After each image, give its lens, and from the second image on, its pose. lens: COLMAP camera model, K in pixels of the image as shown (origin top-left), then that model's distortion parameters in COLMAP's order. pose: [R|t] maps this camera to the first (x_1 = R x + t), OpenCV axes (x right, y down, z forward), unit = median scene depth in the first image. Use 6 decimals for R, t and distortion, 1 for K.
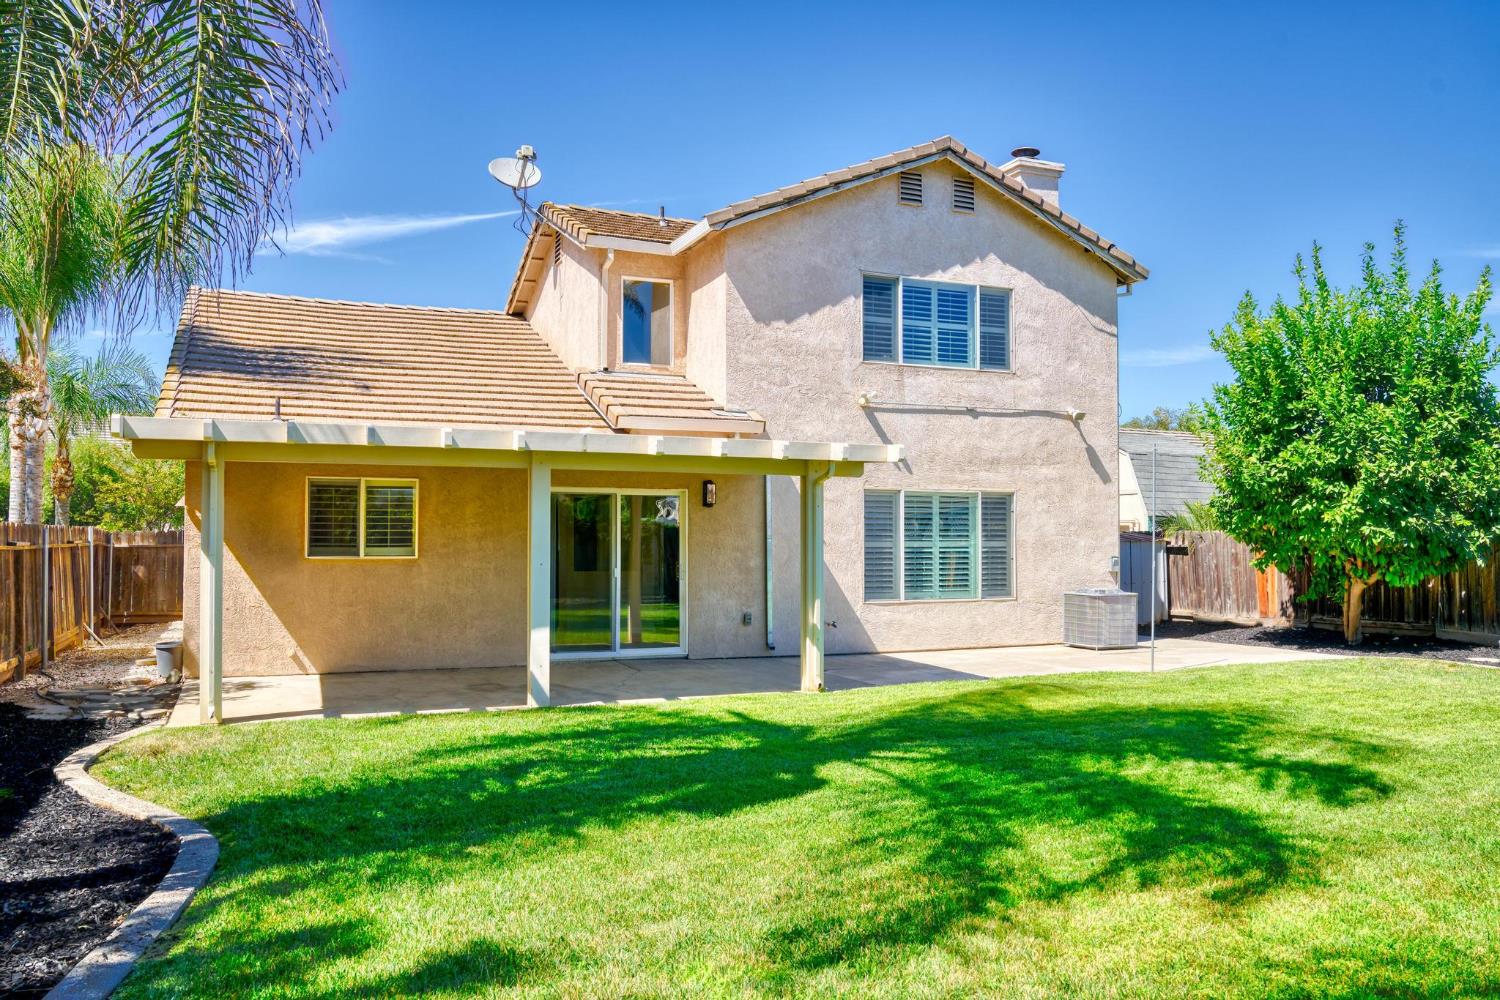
lens RADIAL K [[1216.9, 0, 751.3], [0, 1216.9, 508.1], [0, 0, 1]] dist [-0.034605, 0.061623]
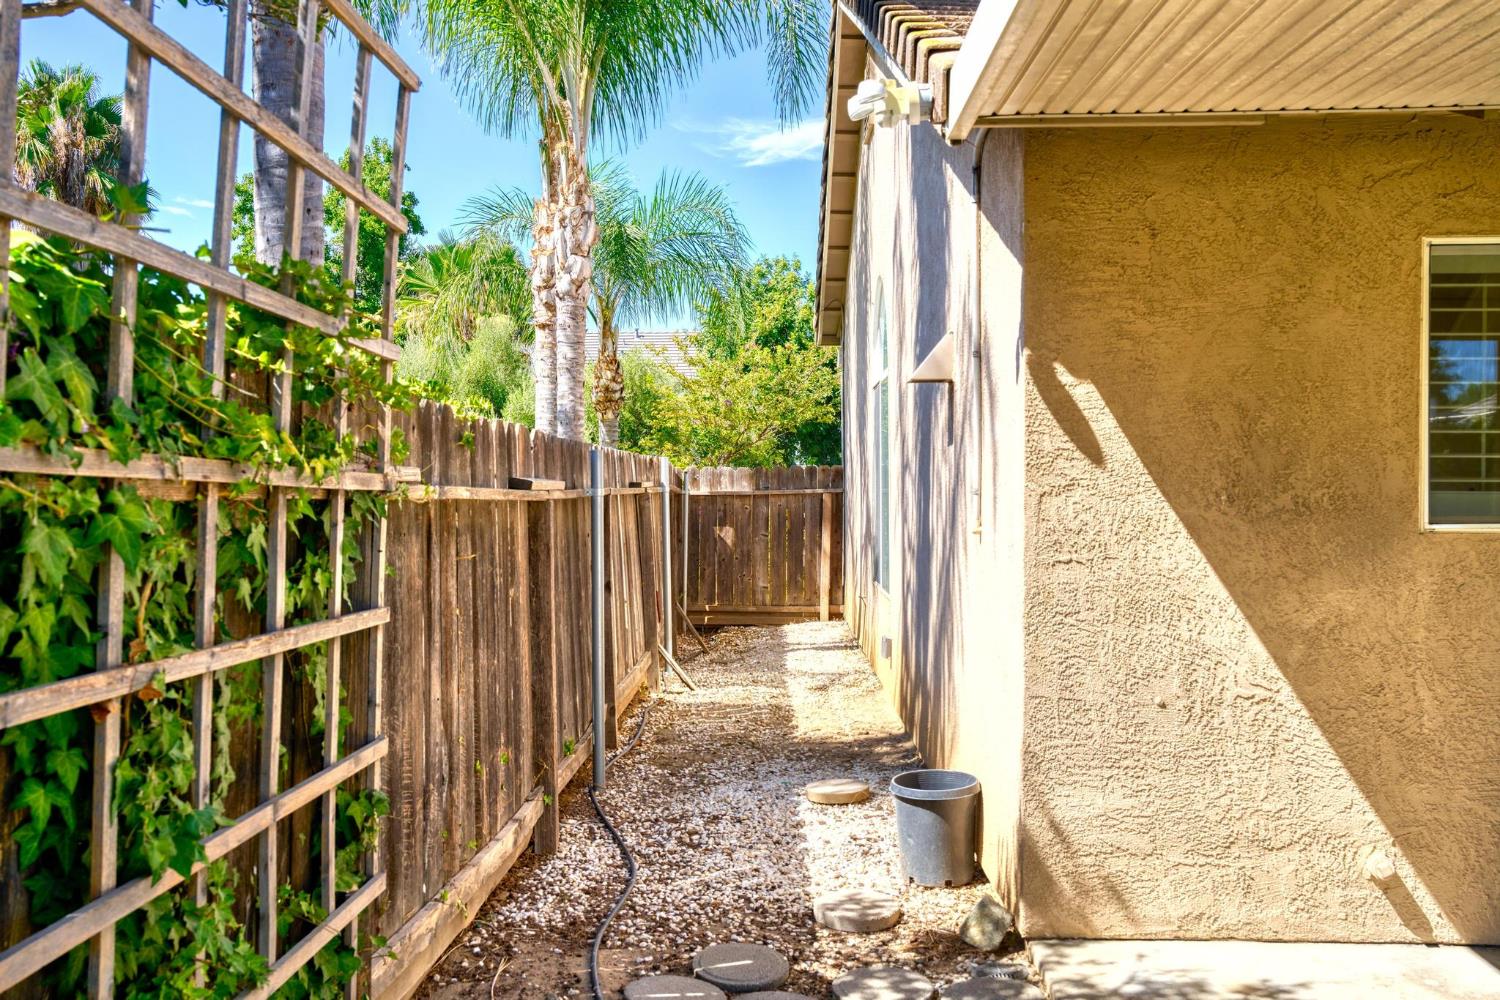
lens RADIAL K [[1383.4, 0, 742.1], [0, 1383.4, 500.1], [0, 0, 1]] dist [0.002539, 0.000000]
pose [[0.916719, 0.000506, -0.399533, -0.306600], [0.013358, 0.999401, 0.031916, 0.017682], [0.399310, -0.034596, 0.916163, 0.516336]]
